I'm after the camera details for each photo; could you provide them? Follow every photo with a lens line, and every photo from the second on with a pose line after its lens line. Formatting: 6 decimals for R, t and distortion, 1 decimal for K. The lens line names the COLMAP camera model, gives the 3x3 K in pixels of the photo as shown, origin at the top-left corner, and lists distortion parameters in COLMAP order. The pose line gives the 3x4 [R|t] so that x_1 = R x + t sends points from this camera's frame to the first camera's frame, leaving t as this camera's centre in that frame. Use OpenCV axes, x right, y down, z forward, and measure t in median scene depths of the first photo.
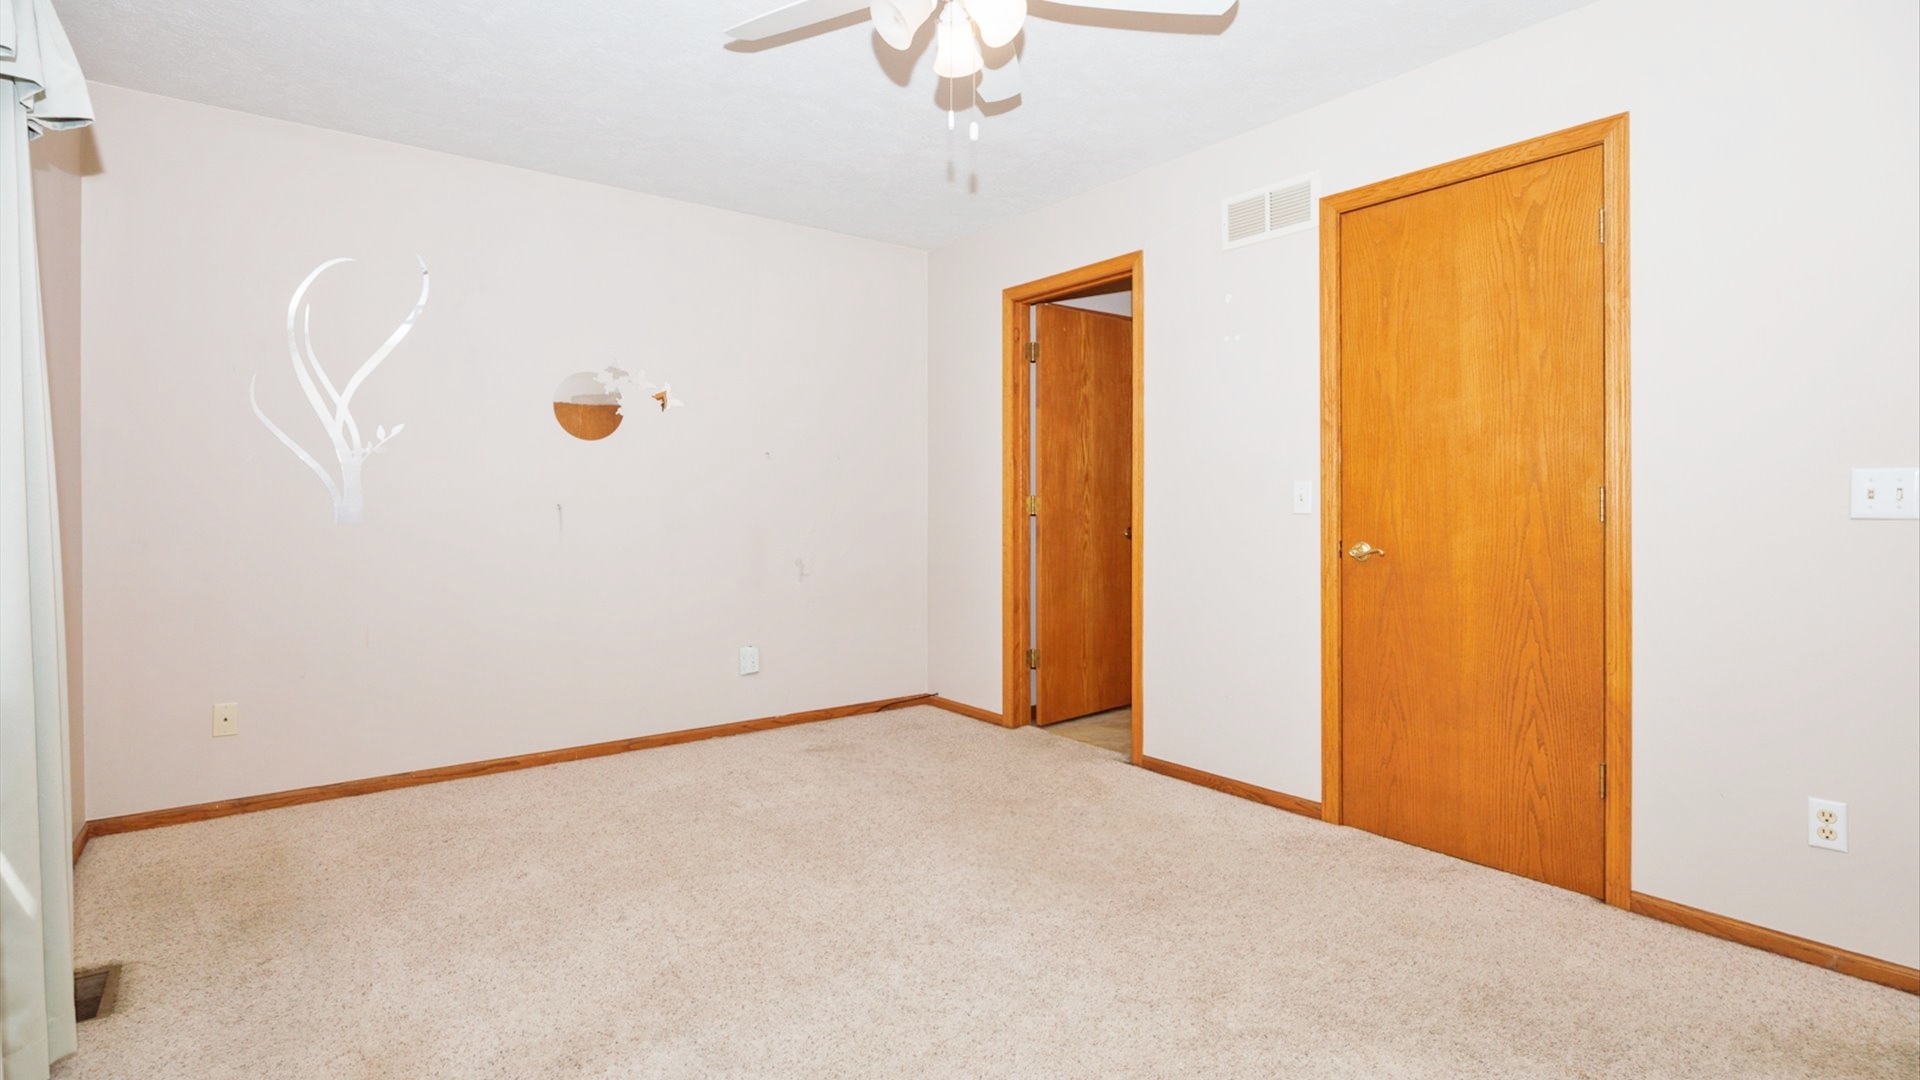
lens RADIAL K [[932.4, 0, 958.3], [0, 932.4, 495.2], [0, 0, 1]] dist [-0.002217, 0.000093]
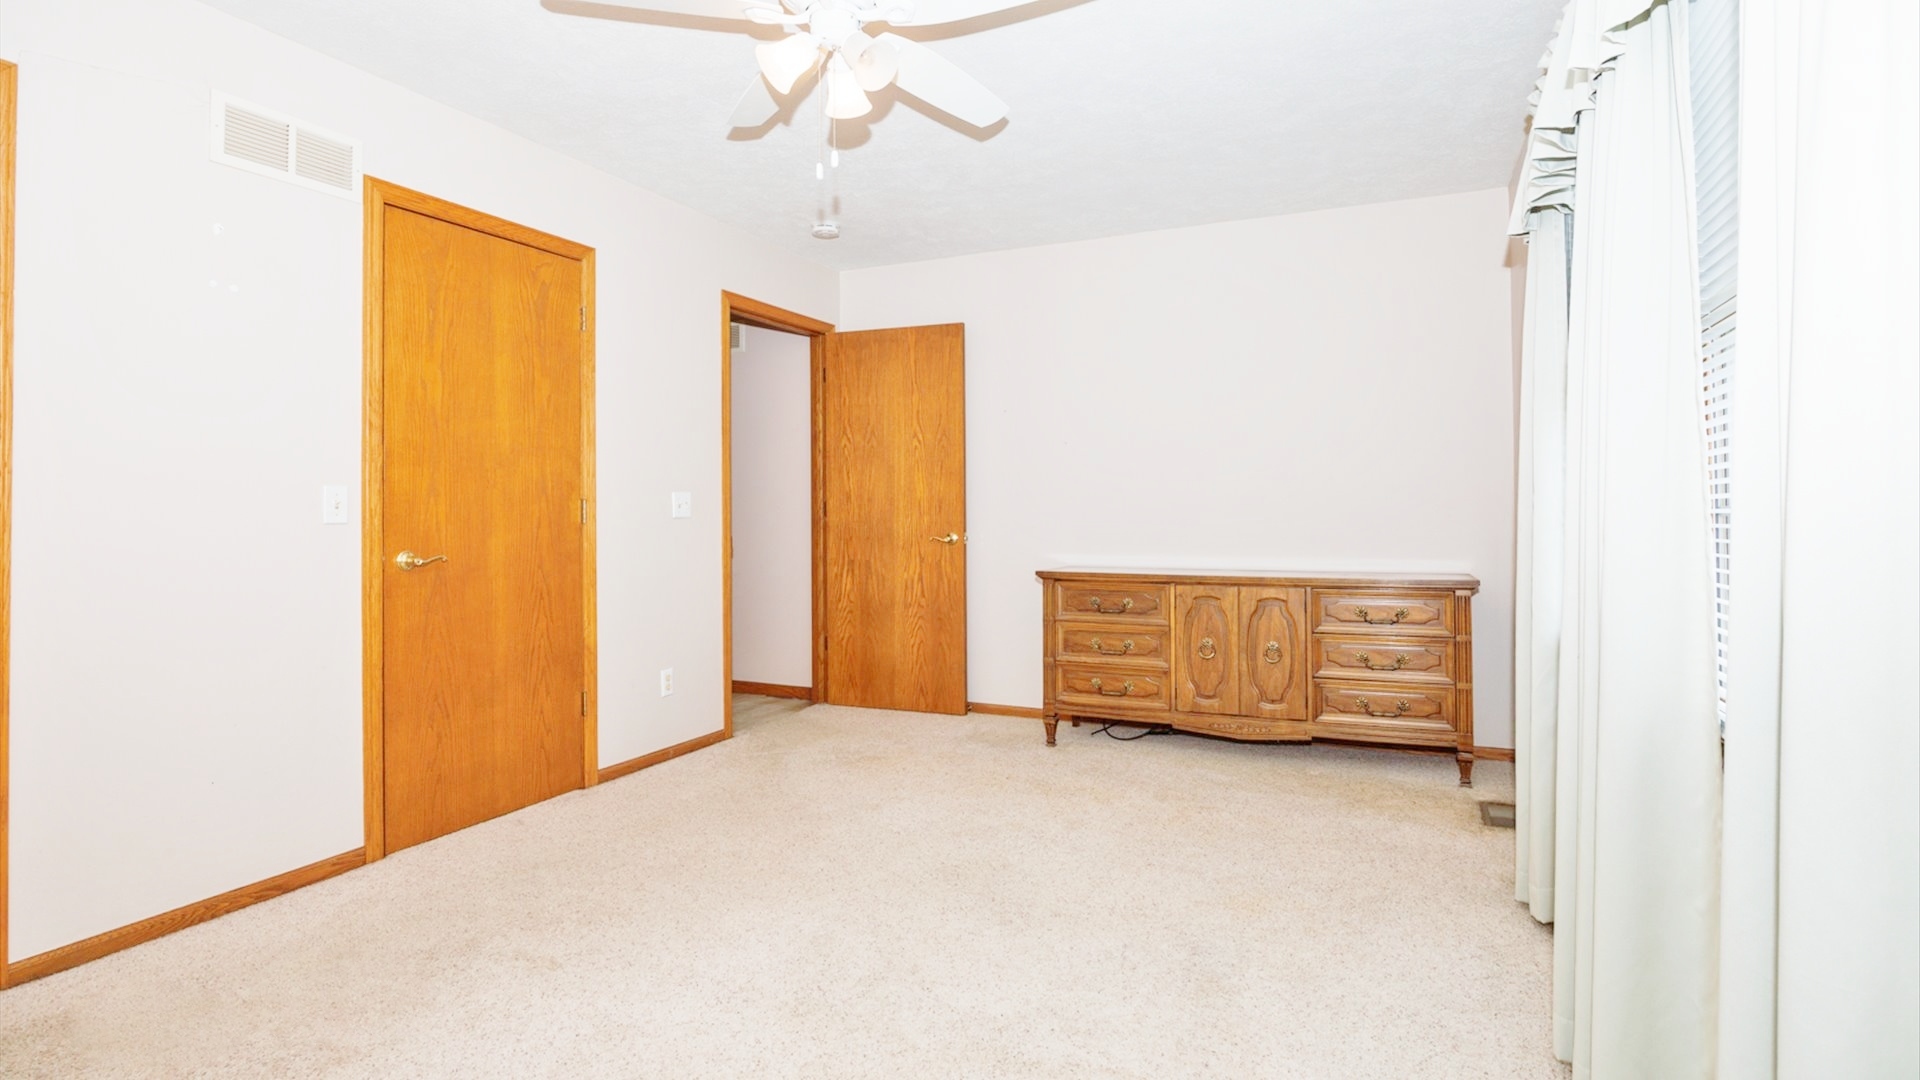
lens RADIAL K [[932.4, 0, 958.3], [0, 932.4, 495.2], [0, 0, 1]] dist [-0.002217, 0.000093]
pose [[-0.456834, 0.022443, 0.889269, -0.624514], [0.005448, 0.999734, -0.022432, 0.015209], [-0.889535, -0.005403, -0.456835, 0.835596]]
